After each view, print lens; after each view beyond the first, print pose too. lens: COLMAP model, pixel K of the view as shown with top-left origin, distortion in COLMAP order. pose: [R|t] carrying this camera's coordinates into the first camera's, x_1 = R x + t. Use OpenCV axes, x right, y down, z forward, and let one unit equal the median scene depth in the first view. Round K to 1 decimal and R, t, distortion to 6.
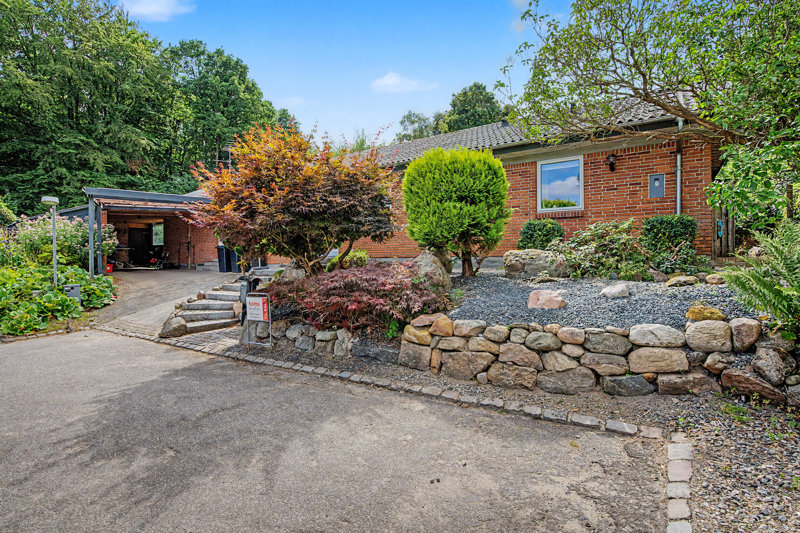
lens RADIAL K [[395.2, 0, 400.0], [0, 395.2, 266.5], [0, 0, 1]] dist [-0.000752, 0.000300]
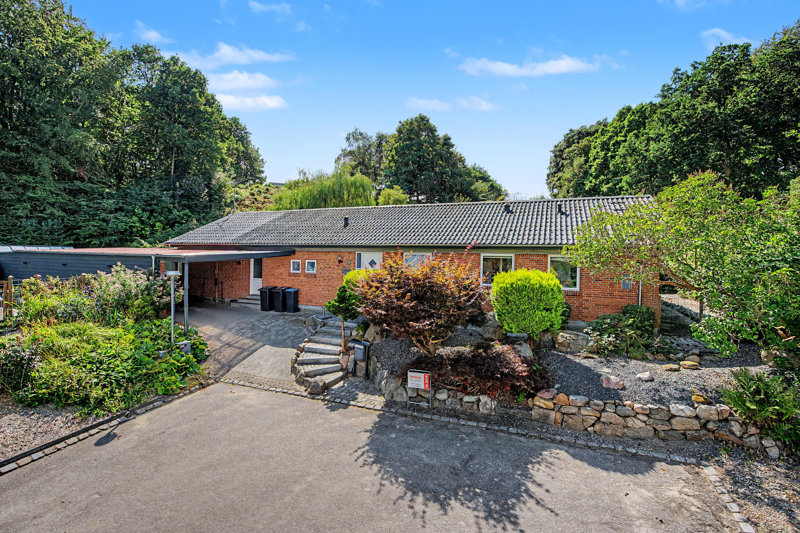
lens RADIAL K [[368.0, 0, 400.0], [0, 368.0, 266.5], [0, 0, 1]] dist [0.012987, -0.000531]
pose [[0.978455, 0.014382, 0.205959, -0.476310], [-0.017150, 0.999785, 0.011660, -0.226540], [-0.205747, -0.014940, 0.978491, -0.237242]]
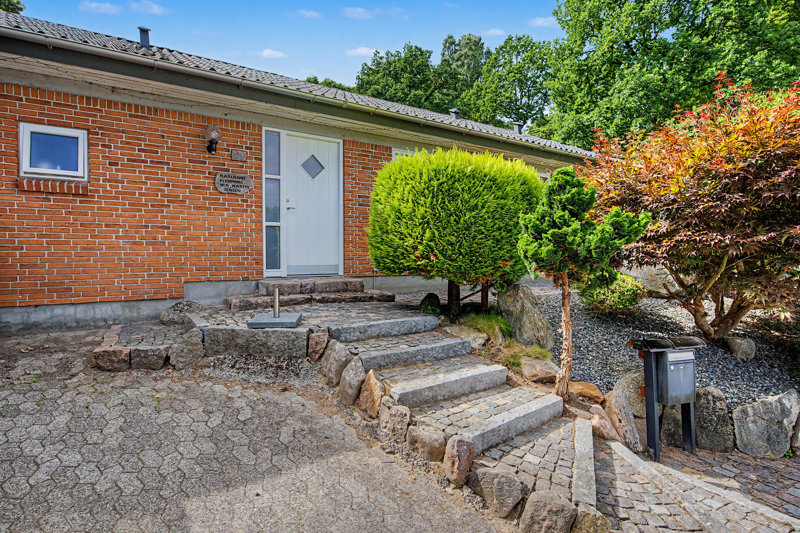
lens RADIAL K [[406.7, 0, 400.0], [0, 406.7, 266.5], [0, 0, 1]] dist [-0.004305, -0.000475]
pose [[0.384771, -0.025075, 0.922671, -0.832712], [0.014537, 0.999672, 0.021105, -0.061991], [-0.922897, 0.005293, 0.385010, 1.025772]]
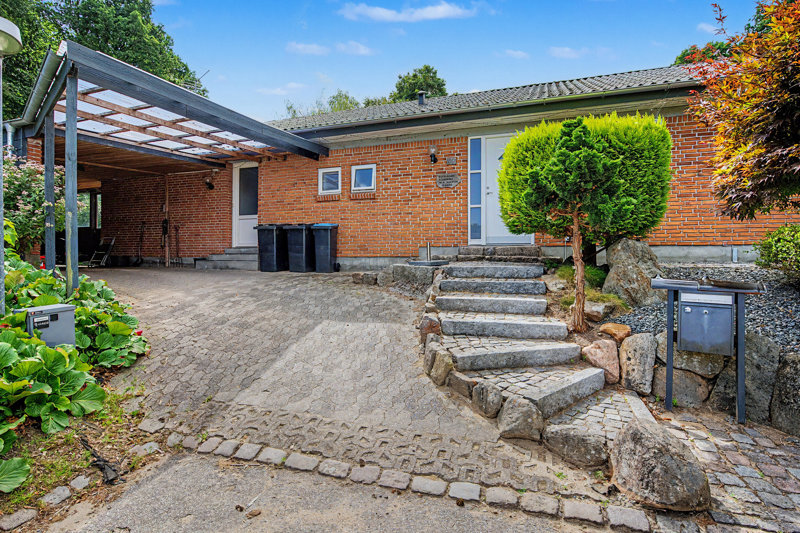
lens RADIAL K [[406.7, 0, 400.0], [0, 406.7, 266.5], [0, 0, 1]] dist [-0.004305, -0.000475]
pose [[0.965137, 0.001009, 0.261742, -0.701632], [-0.000858, 0.999999, -0.000690, 0.013111], [-0.261743, 0.000441, 0.965138, 0.651319]]
